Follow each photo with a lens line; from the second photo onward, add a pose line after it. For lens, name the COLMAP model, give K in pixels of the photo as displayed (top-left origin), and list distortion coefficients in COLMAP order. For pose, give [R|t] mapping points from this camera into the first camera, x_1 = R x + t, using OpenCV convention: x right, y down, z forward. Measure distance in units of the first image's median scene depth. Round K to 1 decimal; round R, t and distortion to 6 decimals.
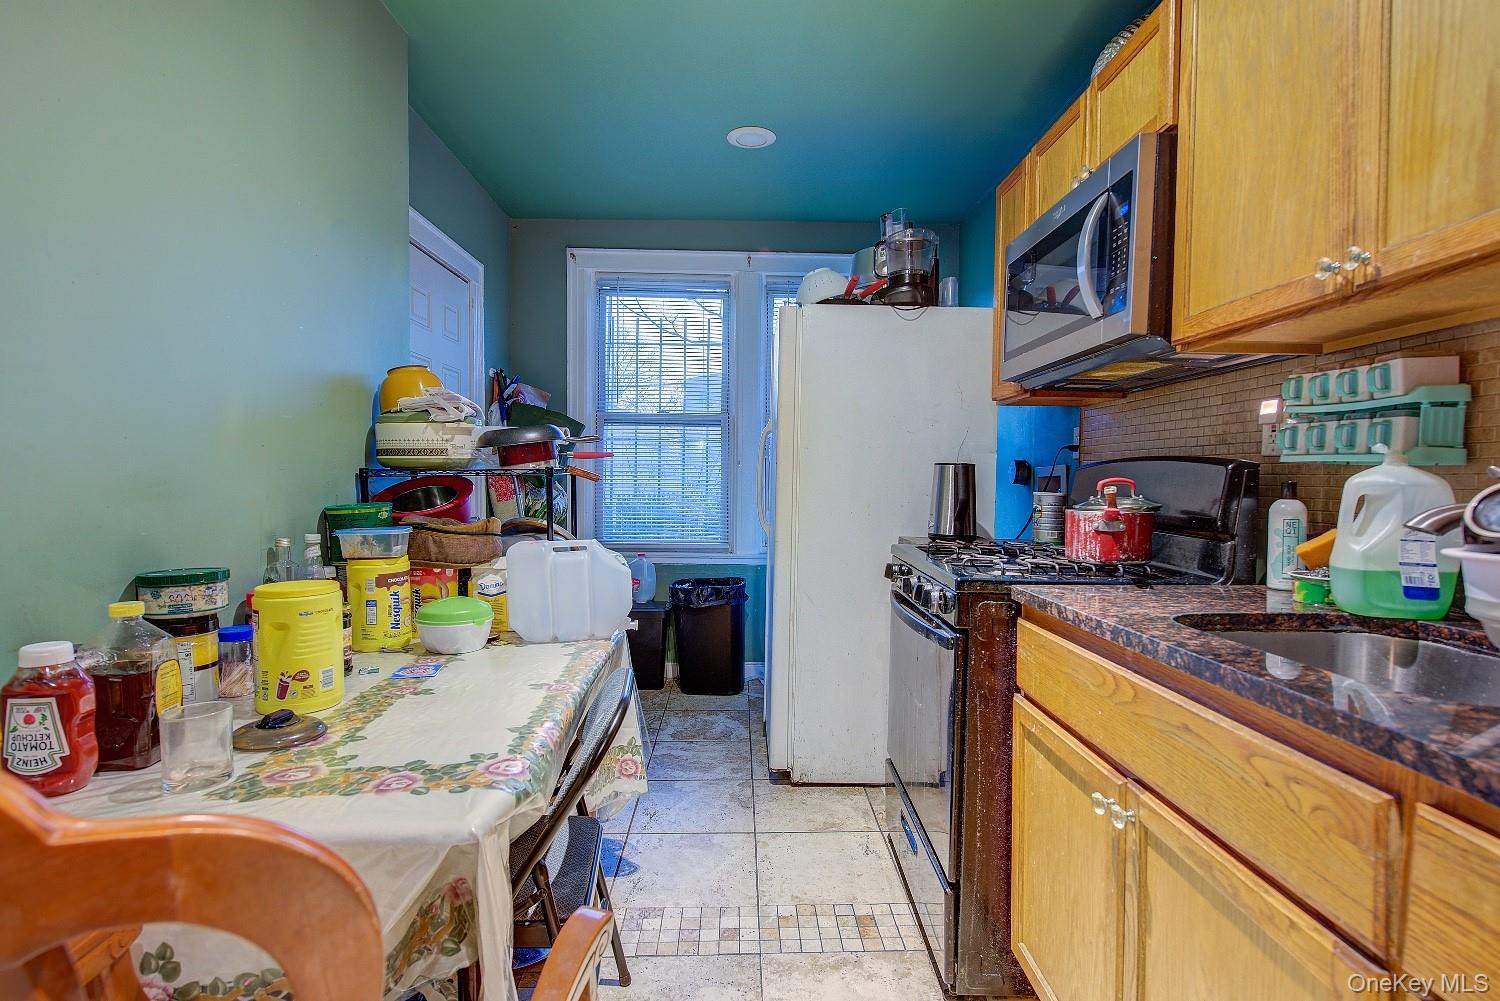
lens RADIAL K [[753.0, 0, 752.5], [0, 753.0, 499.0], [0, 0, 1]] dist [0.001061, 0.000061]
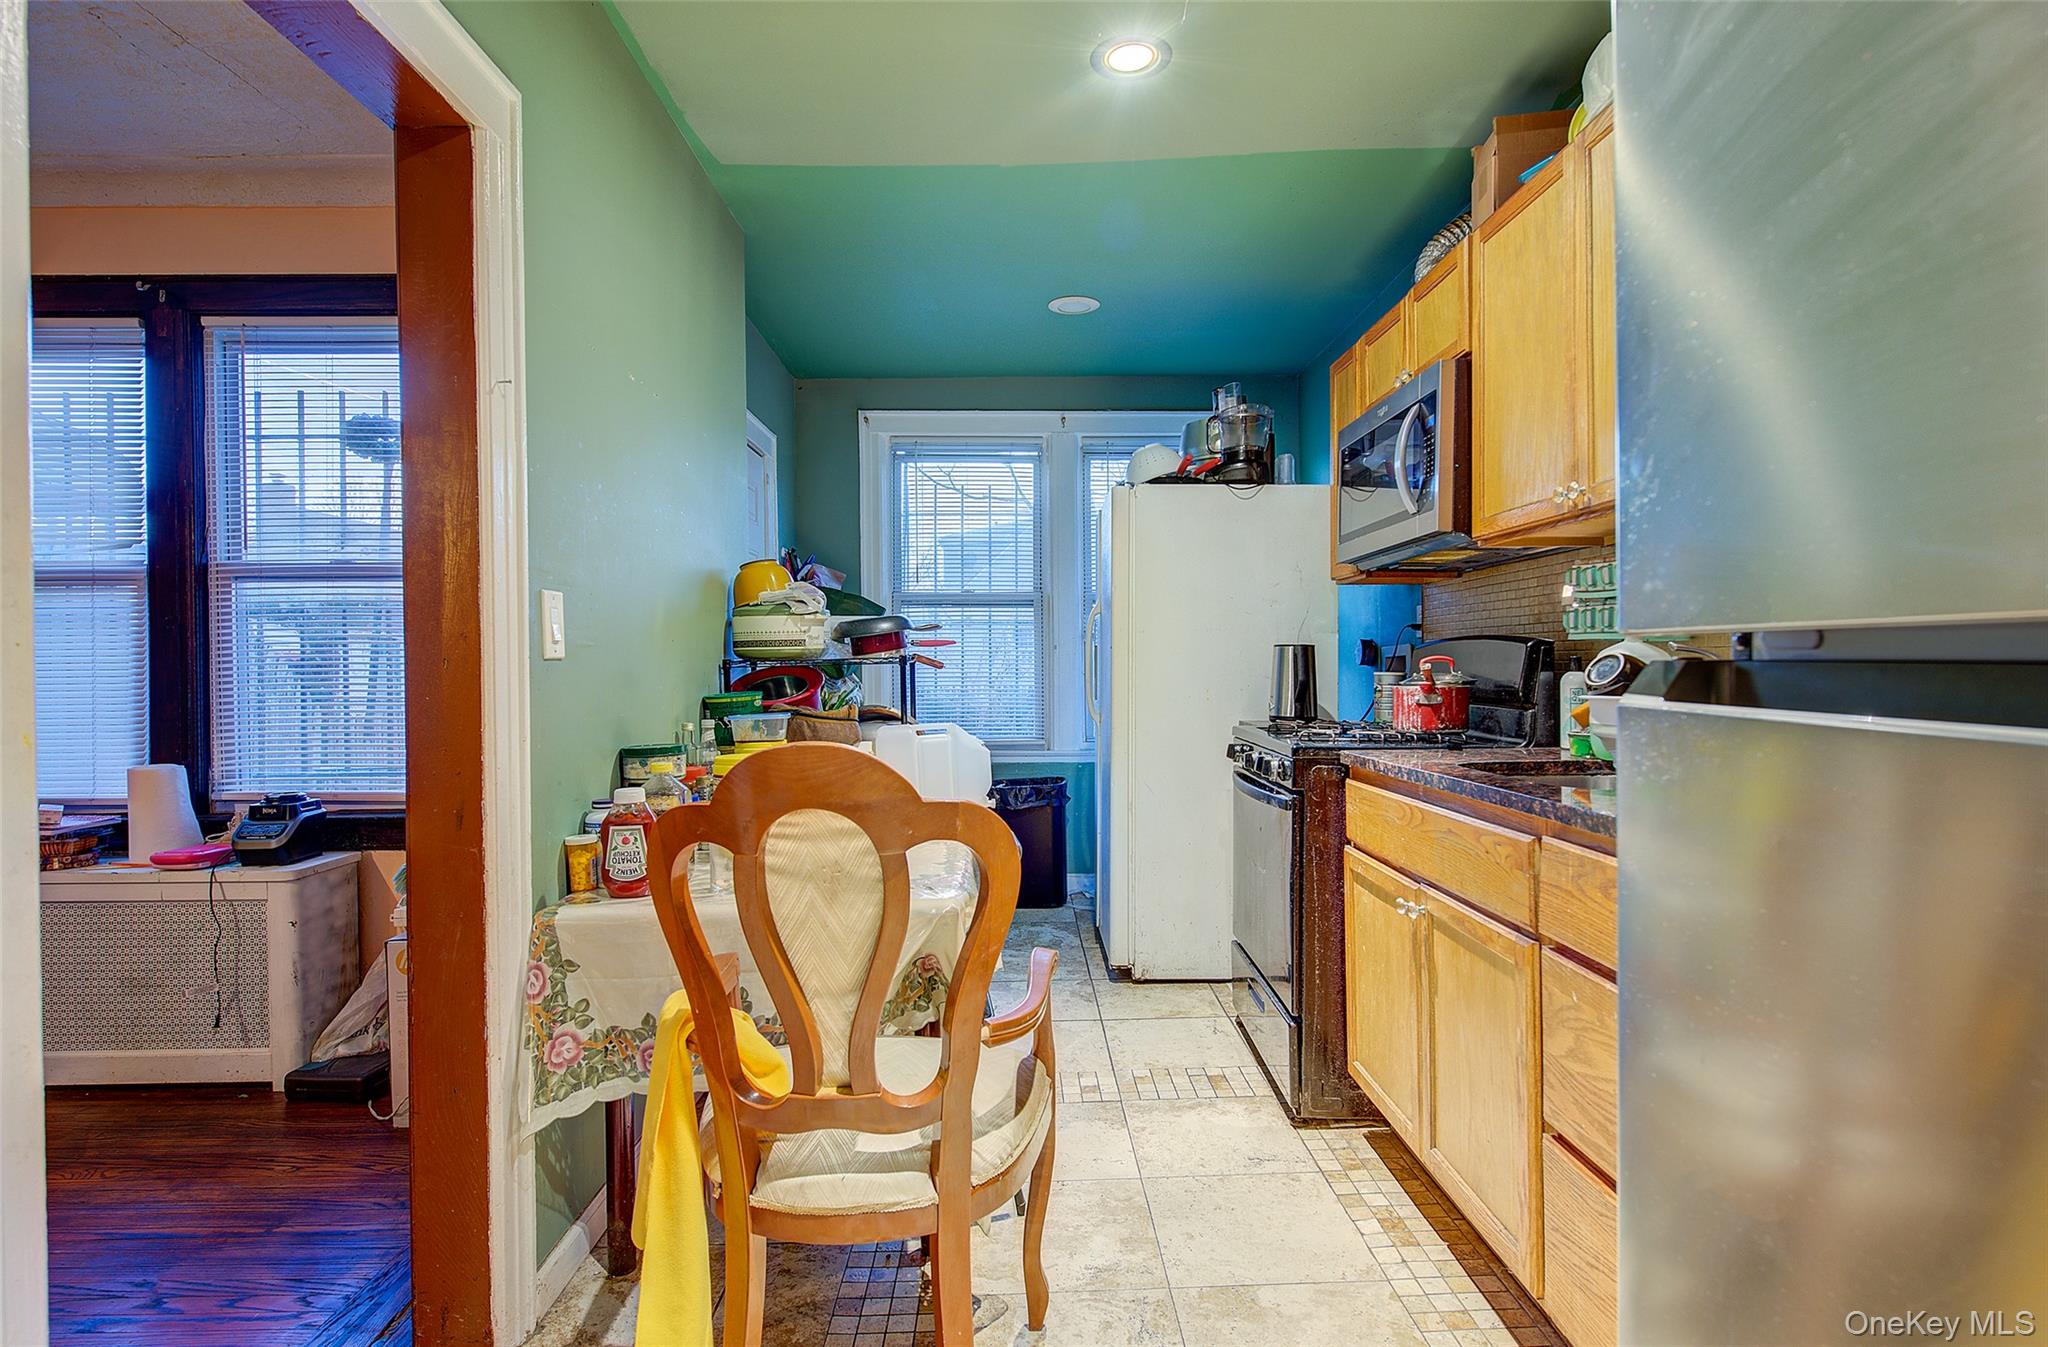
lens RADIAL K [[1033.4, 0, 1027.2], [0, 1033.4, 670.9], [0, 0, 1]] dist [-0.001827, -0.001212]
pose [[0.999835, -0.017481, -0.004891, -0.102078], [0.017357, 0.999555, -0.024260, 0.018636], [0.005313, 0.024171, 0.999694, -0.479489]]
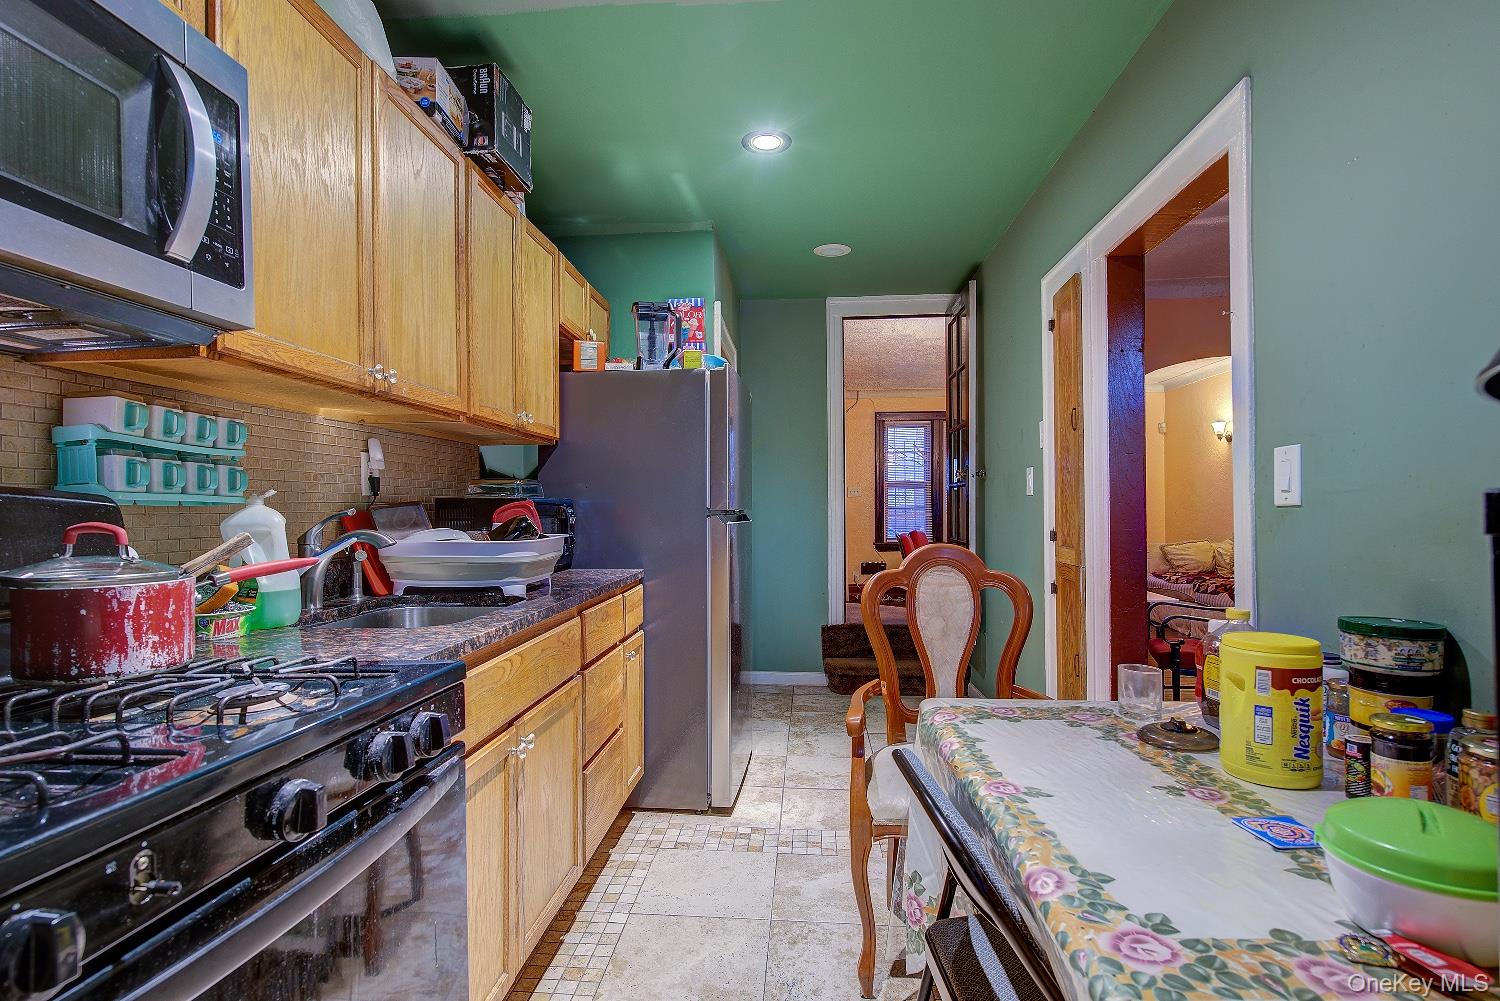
lens RADIAL K [[753.0, 0, 750.8], [0, 753.0, 501.2], [0, 0, 1]] dist [0.001061, 0.000061]
pose [[-0.995057, 0.001579, 0.099289, -0.058231], [0.003865, 0.999732, 0.022832, -0.051205], [-0.099226, 0.023103, -0.994797, 1.402431]]
